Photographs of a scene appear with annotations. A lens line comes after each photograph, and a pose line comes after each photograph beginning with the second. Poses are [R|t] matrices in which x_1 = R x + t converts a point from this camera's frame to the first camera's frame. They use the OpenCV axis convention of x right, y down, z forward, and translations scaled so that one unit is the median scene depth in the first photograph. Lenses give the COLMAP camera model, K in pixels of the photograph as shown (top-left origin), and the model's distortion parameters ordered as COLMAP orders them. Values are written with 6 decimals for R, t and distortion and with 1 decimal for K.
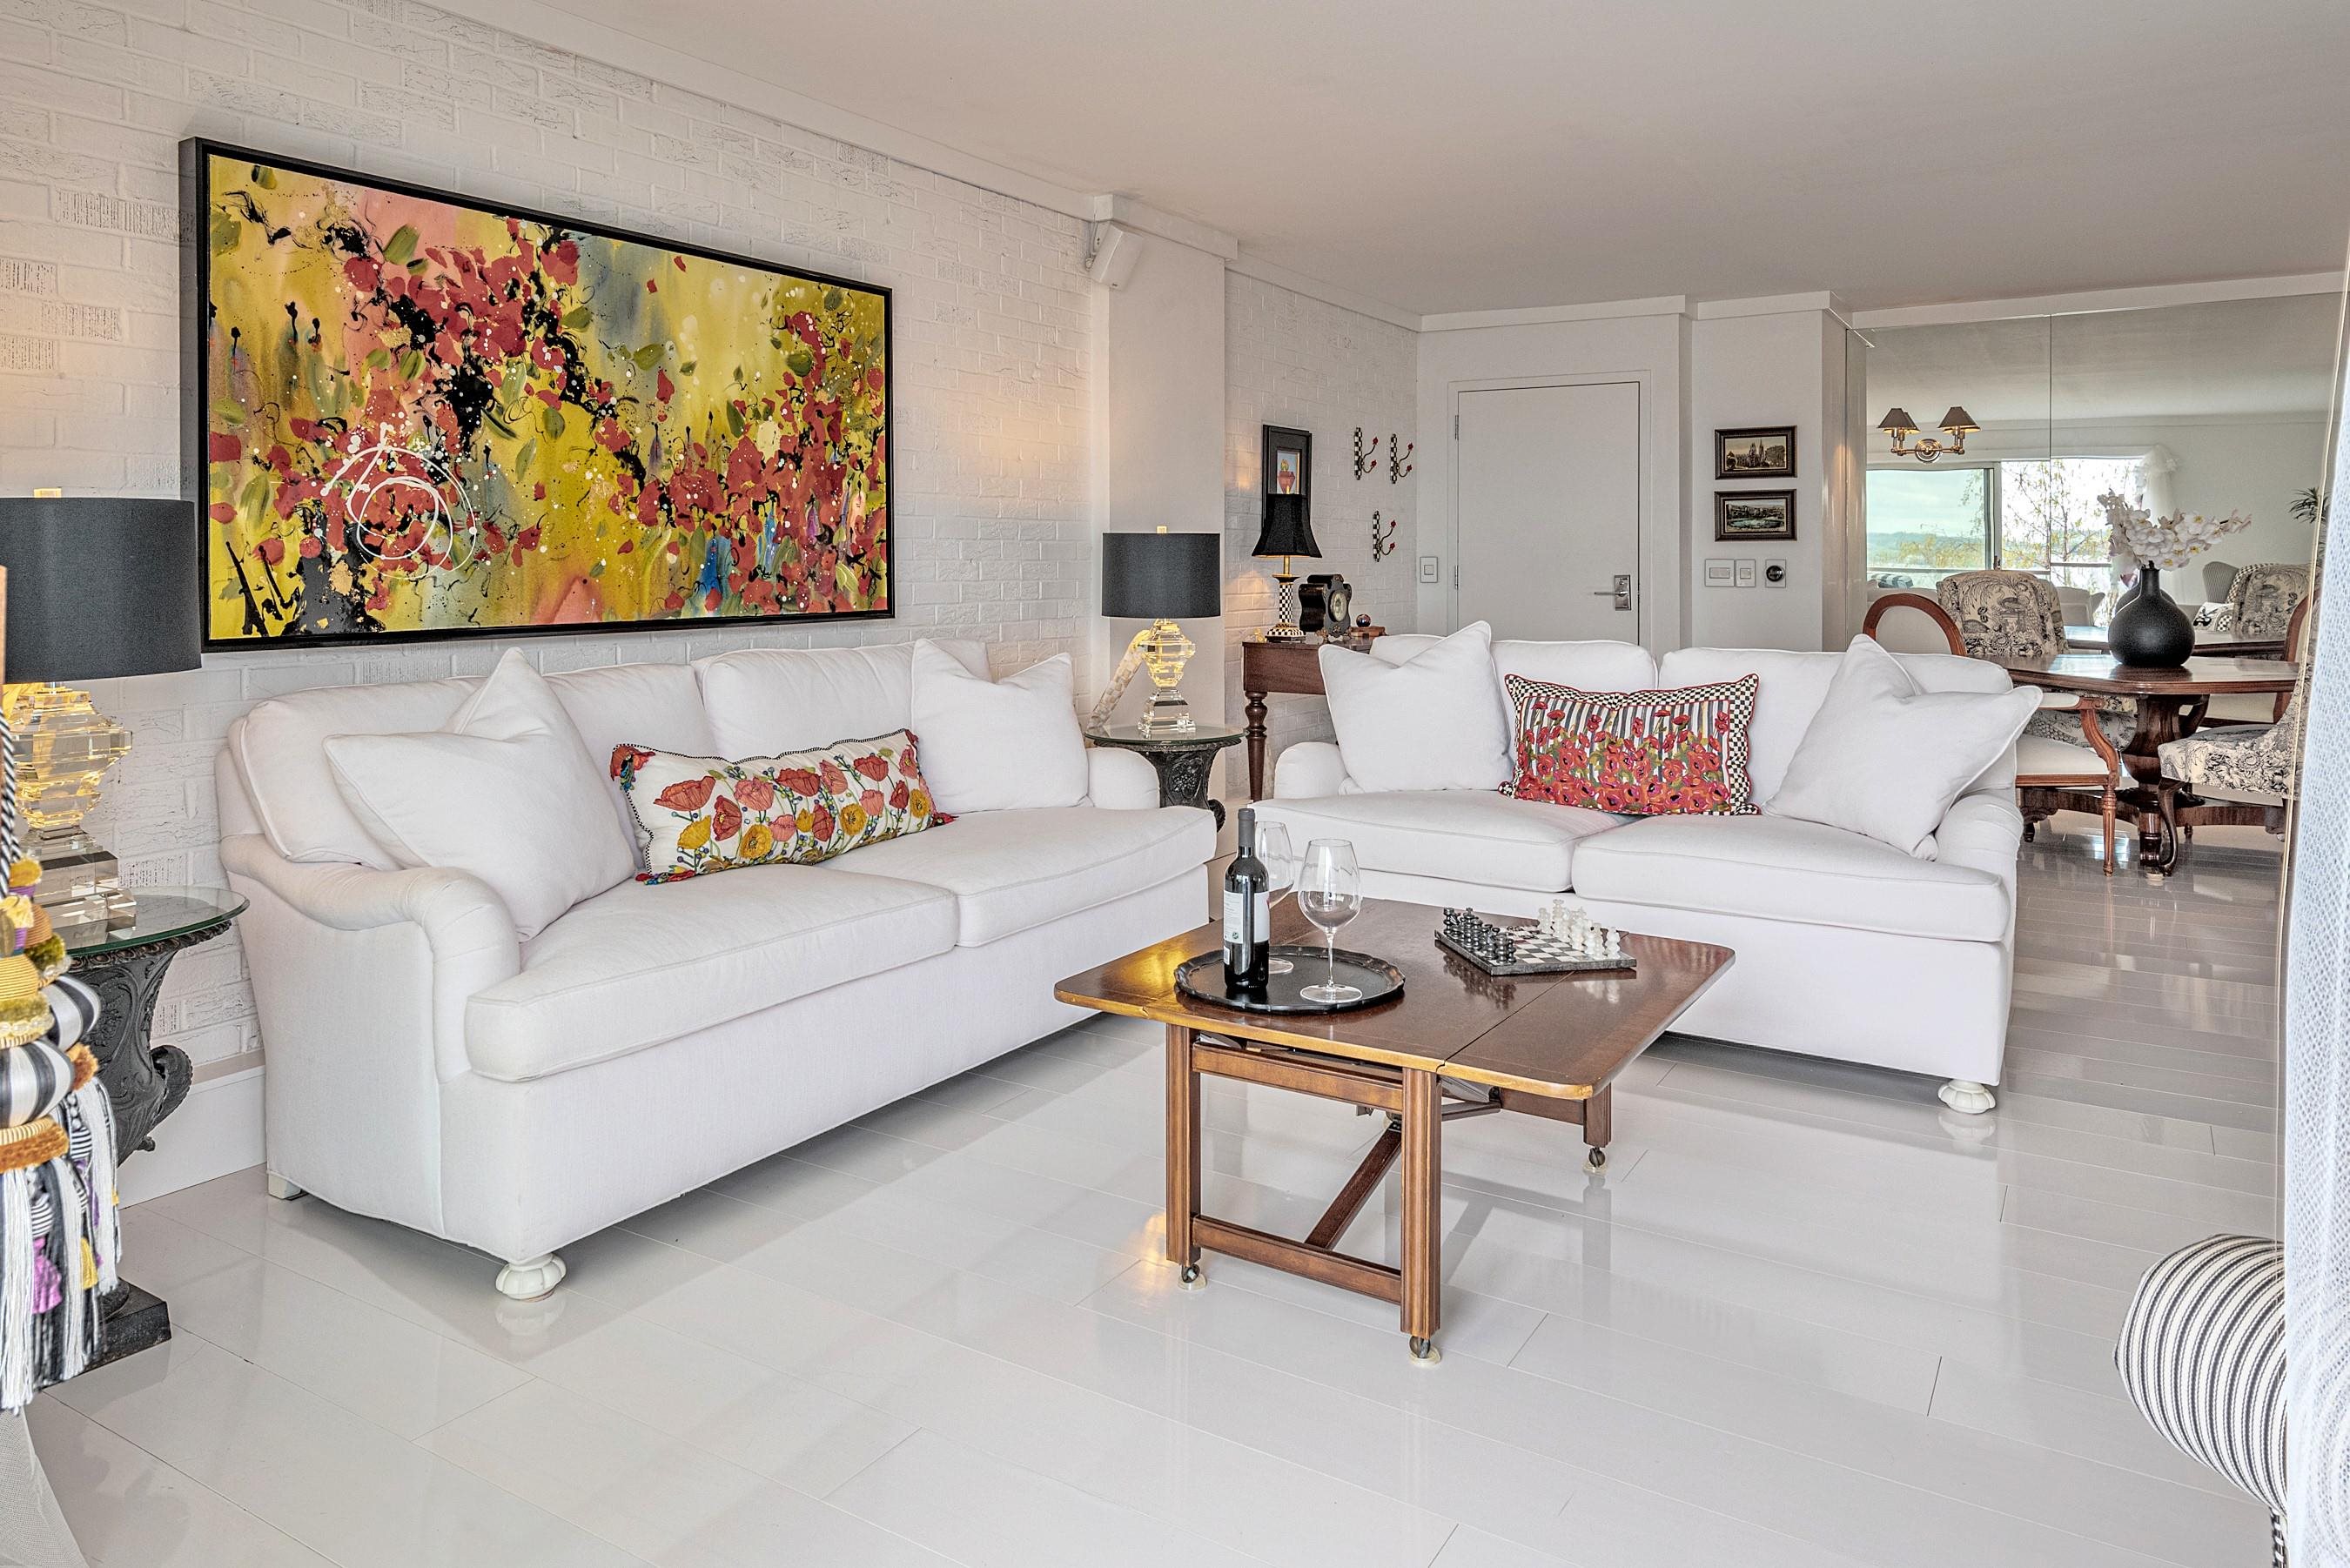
lens RADIAL K [[1482.8, 0, 1173.8], [0, 1482.8, 575.7], [0, 0, 1]] dist [0.028956, 0.002239]
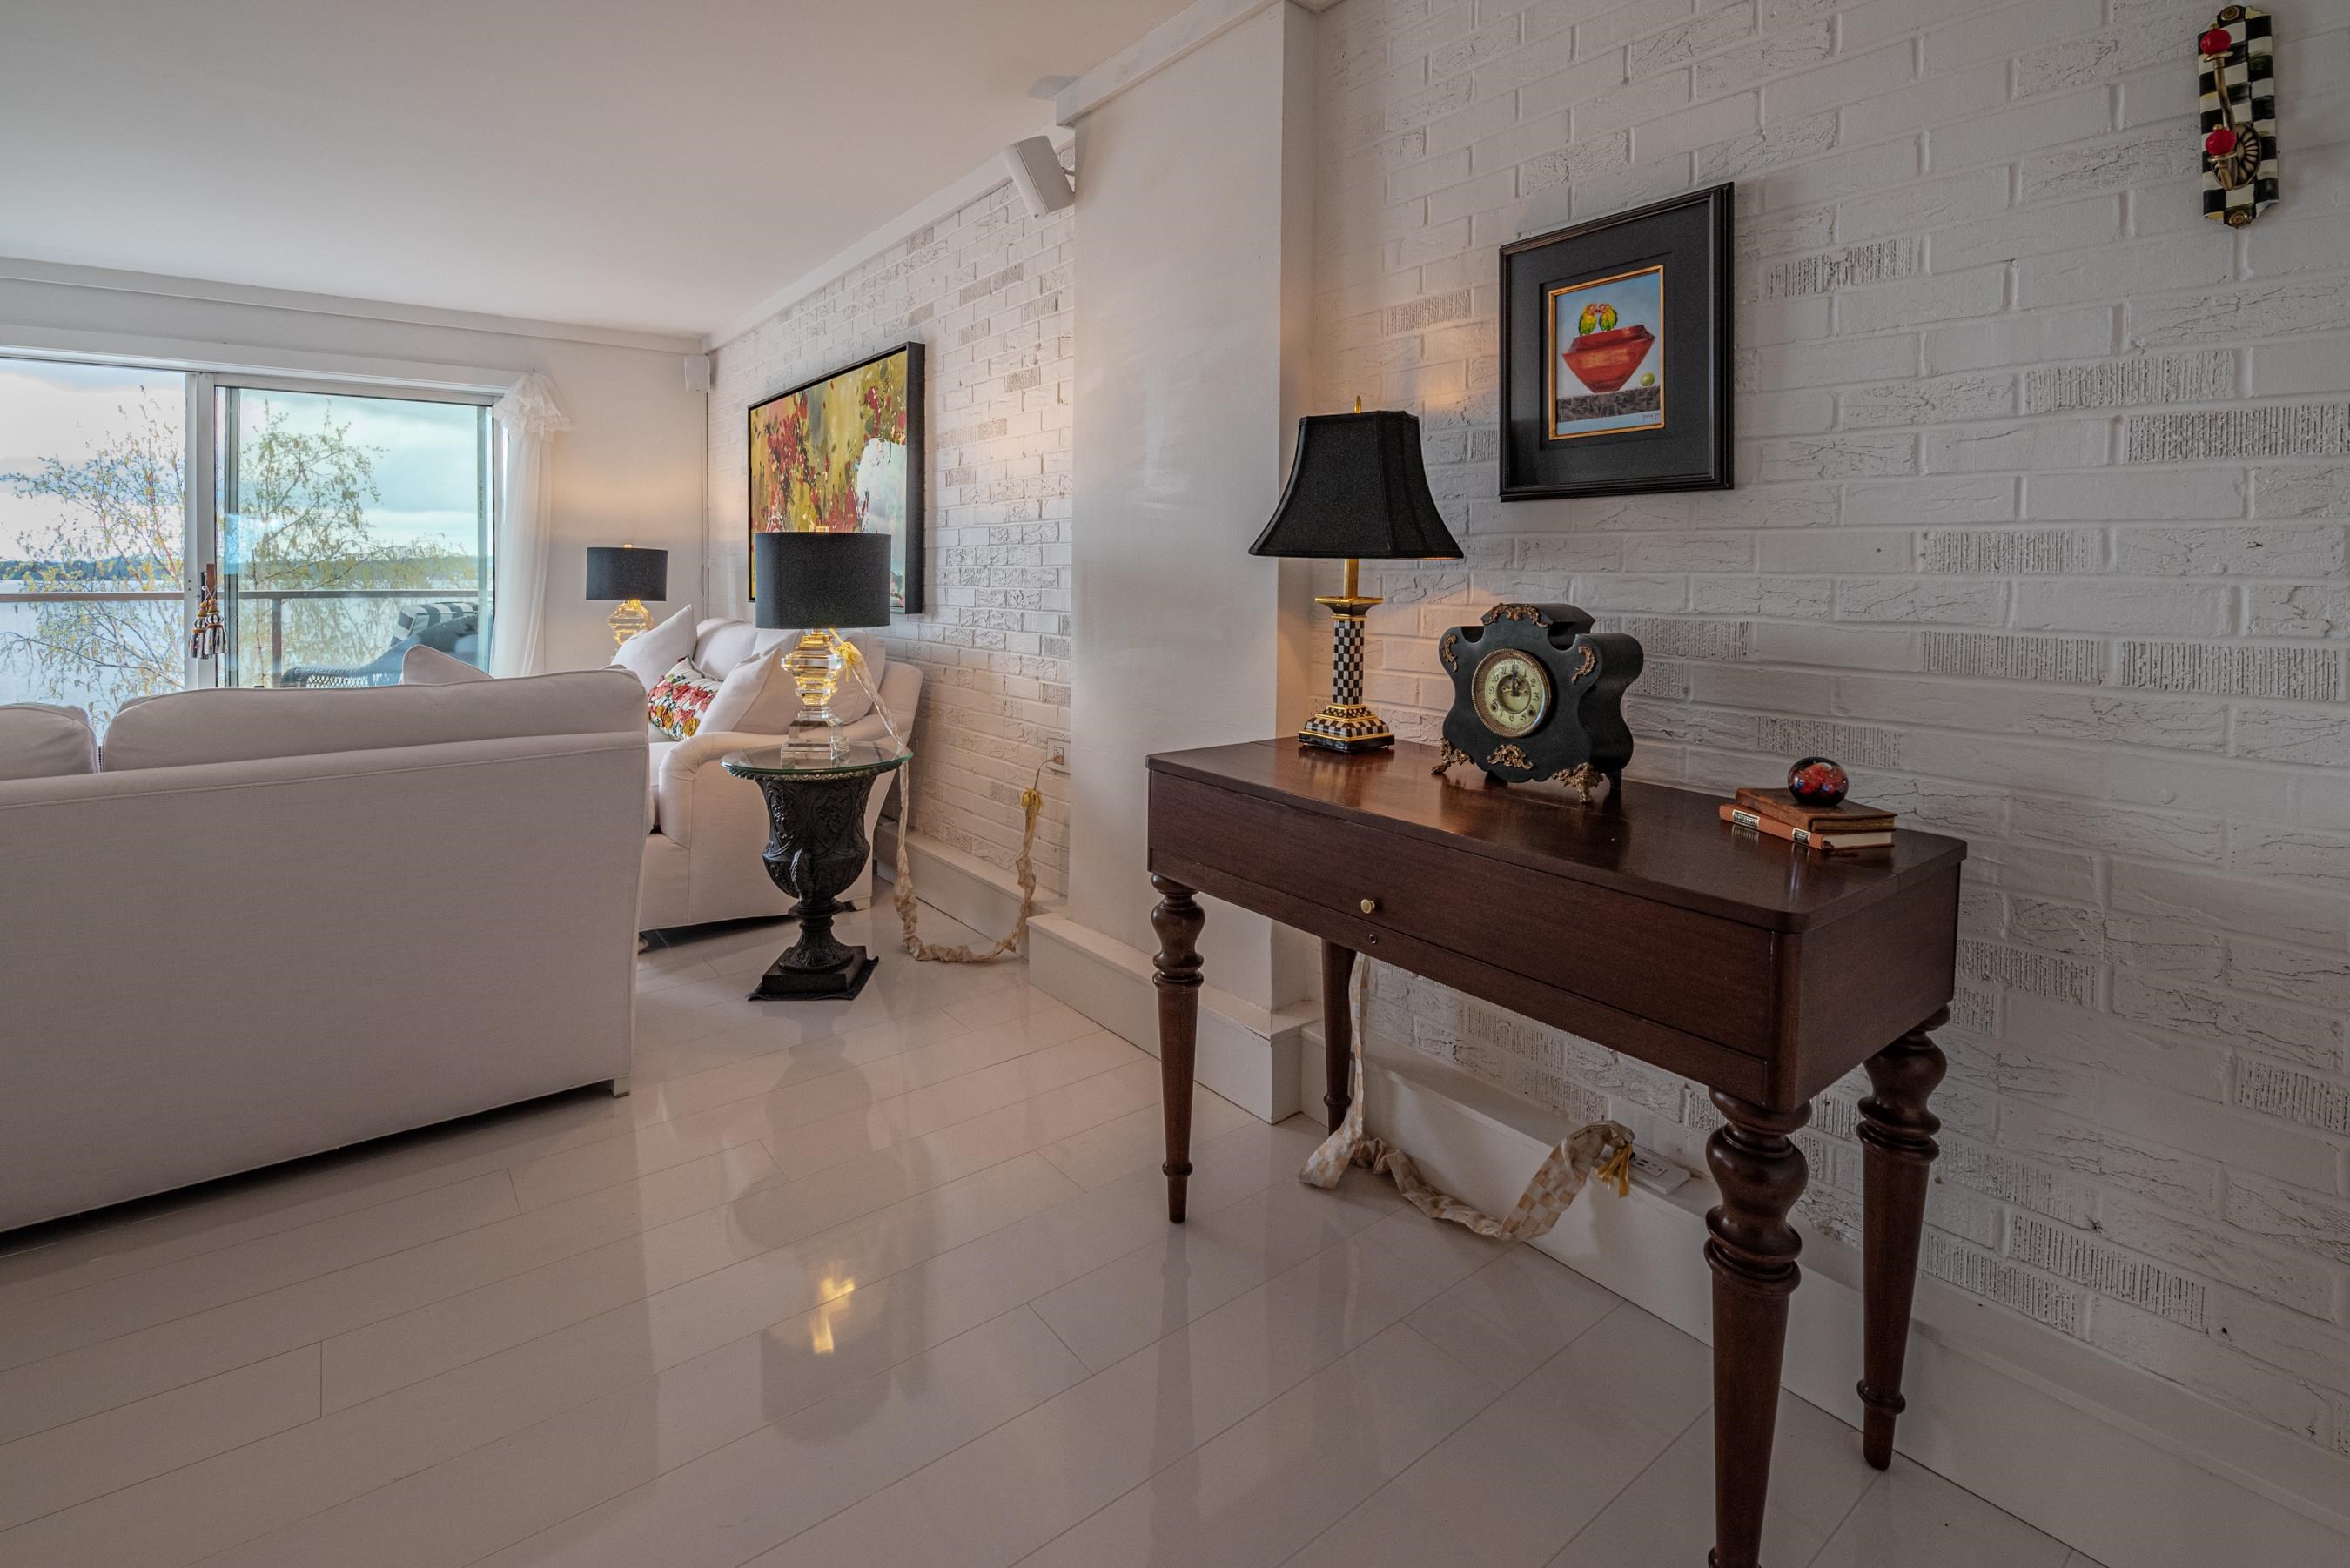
lens RADIAL K [[1110.1, 0, 1181.1], [0, 1110.1, 588.5], [0, 0, 1]] dist [0.001437, -0.014609]
pose [[-0.346430, 0.015412, -0.937949, 0.704177], [-0.011913, 0.999712, 0.020827, -0.016455], [0.938000, 0.018389, -0.346147, 1.838550]]
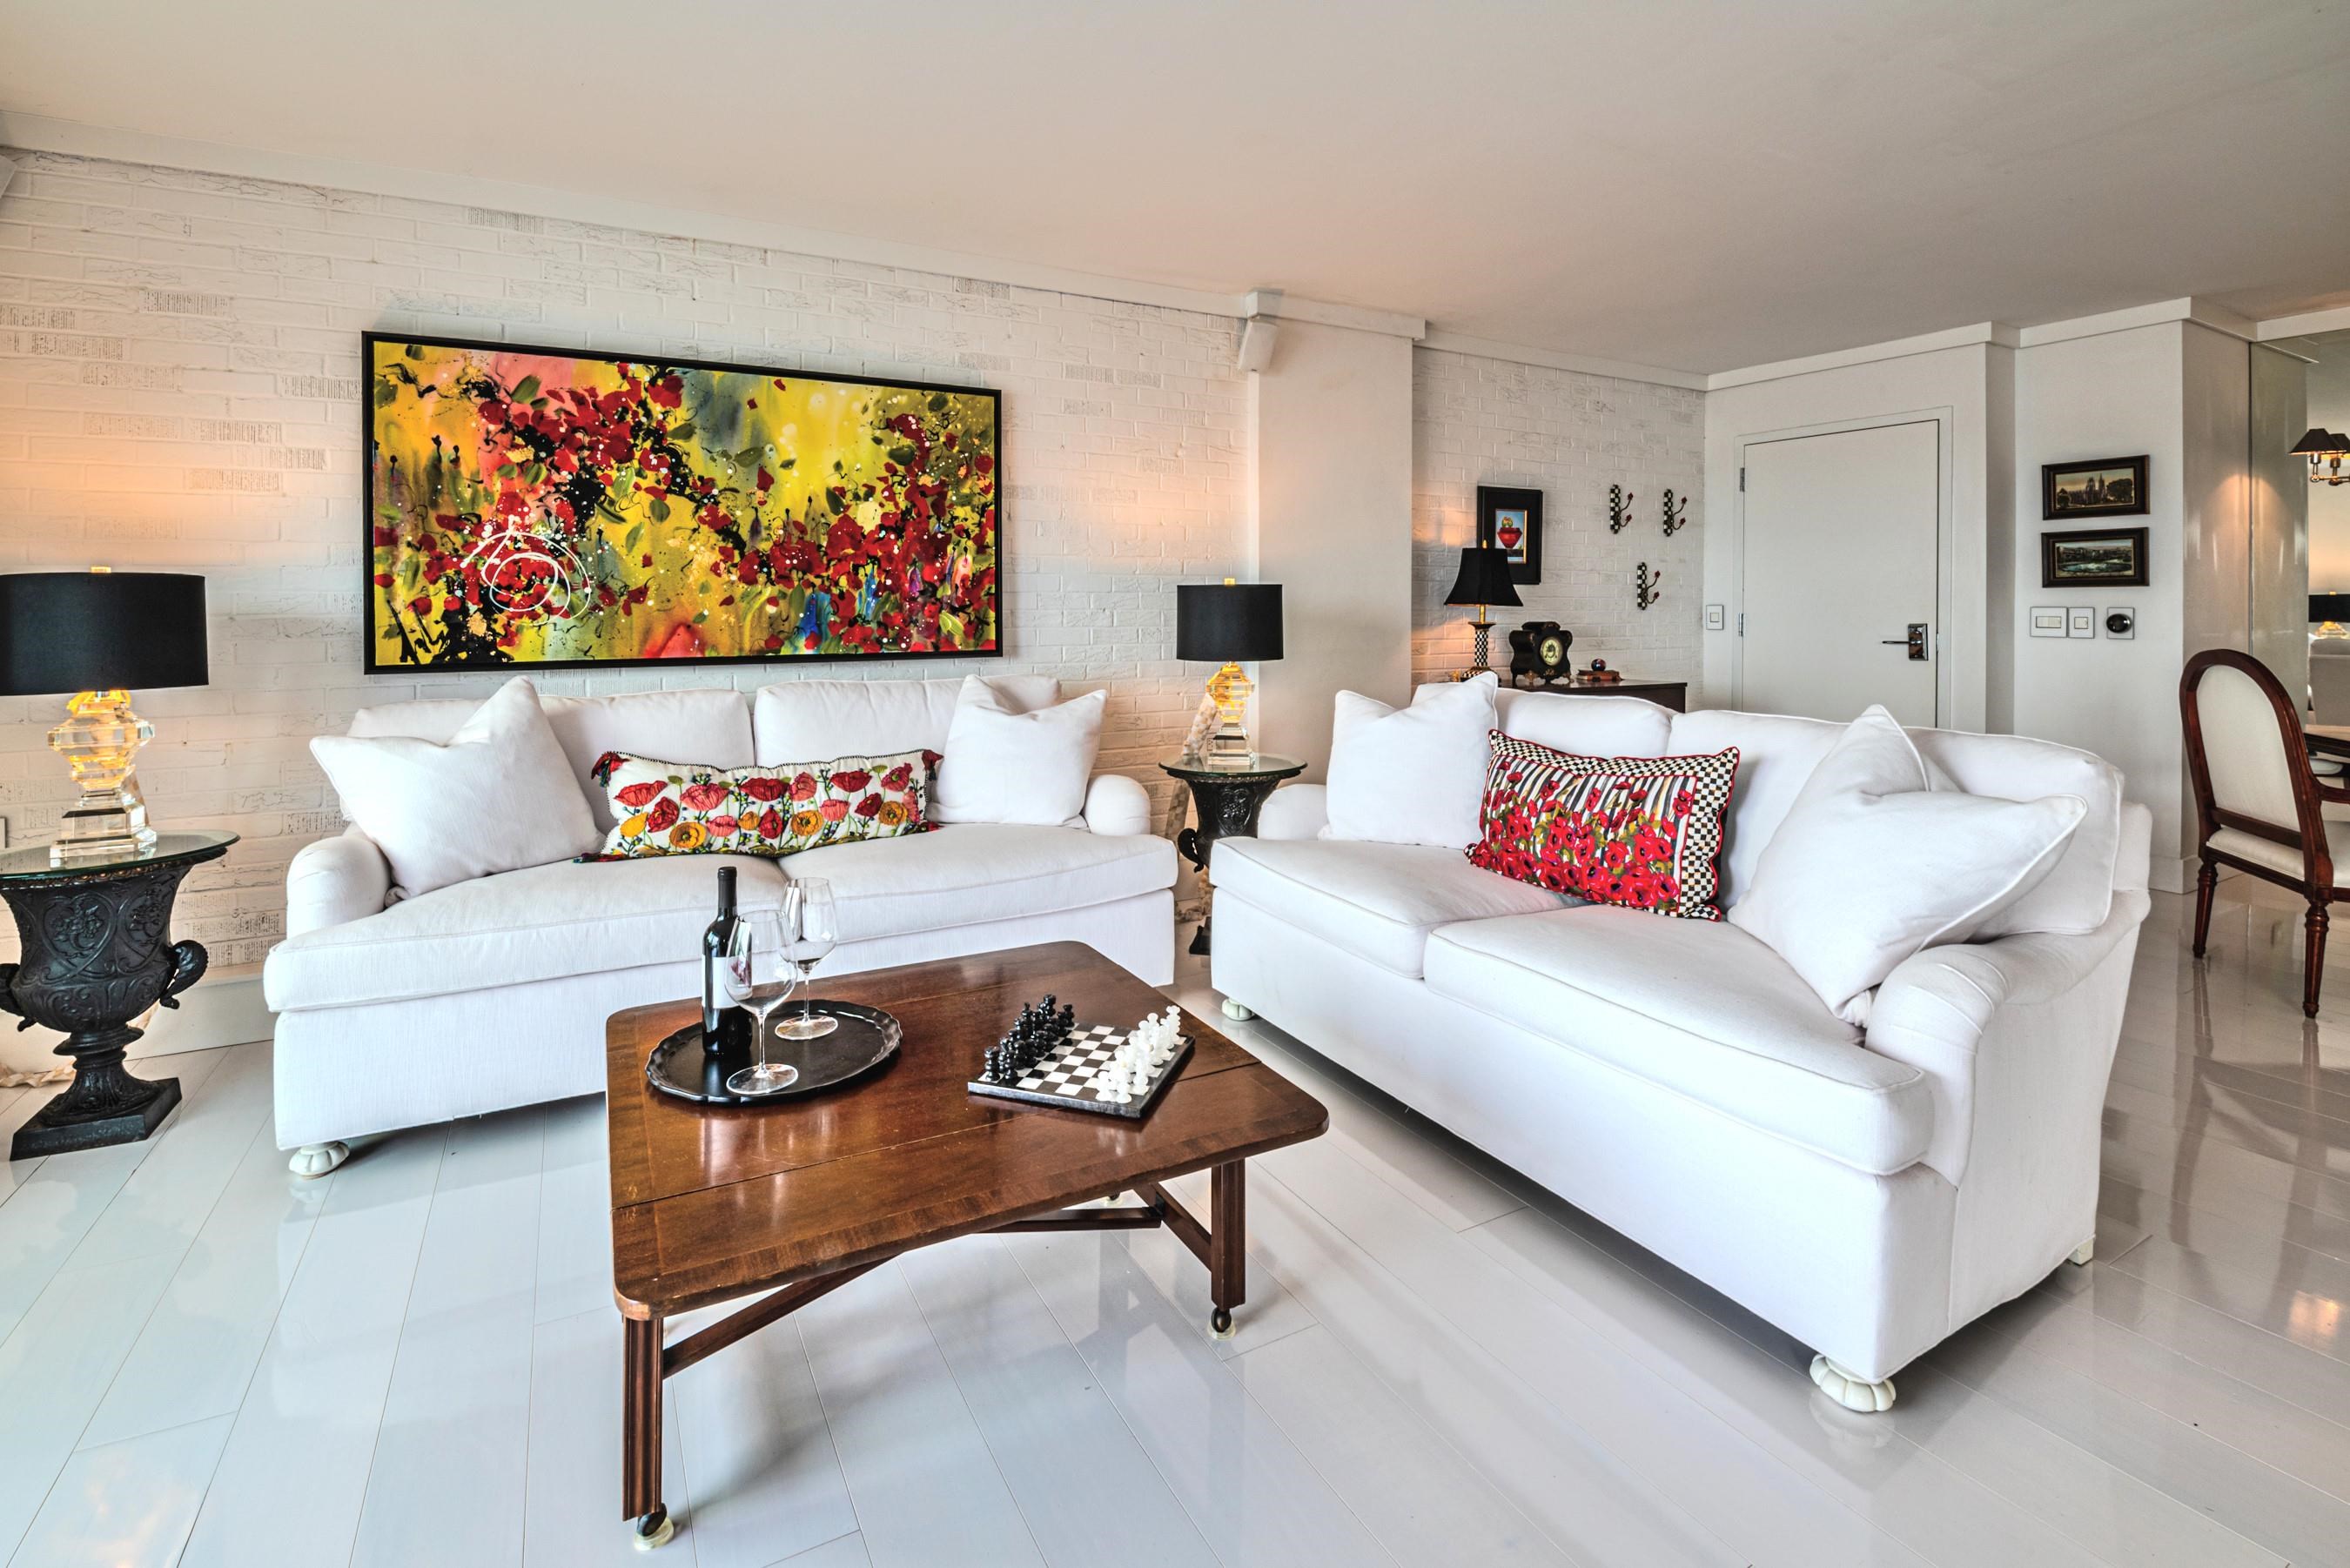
lens RADIAL K [[1051.8, 0, 1169.8], [0, 1051.8, 626.0], [0, 0, 1]] dist [-0.007801, -0.000524]
pose [[0.874000, 0.007666, -0.485866, 0.433140], [-0.003486, 0.999949, 0.009507, -0.007019], [0.485914, -0.006616, 0.873981, 0.365577]]
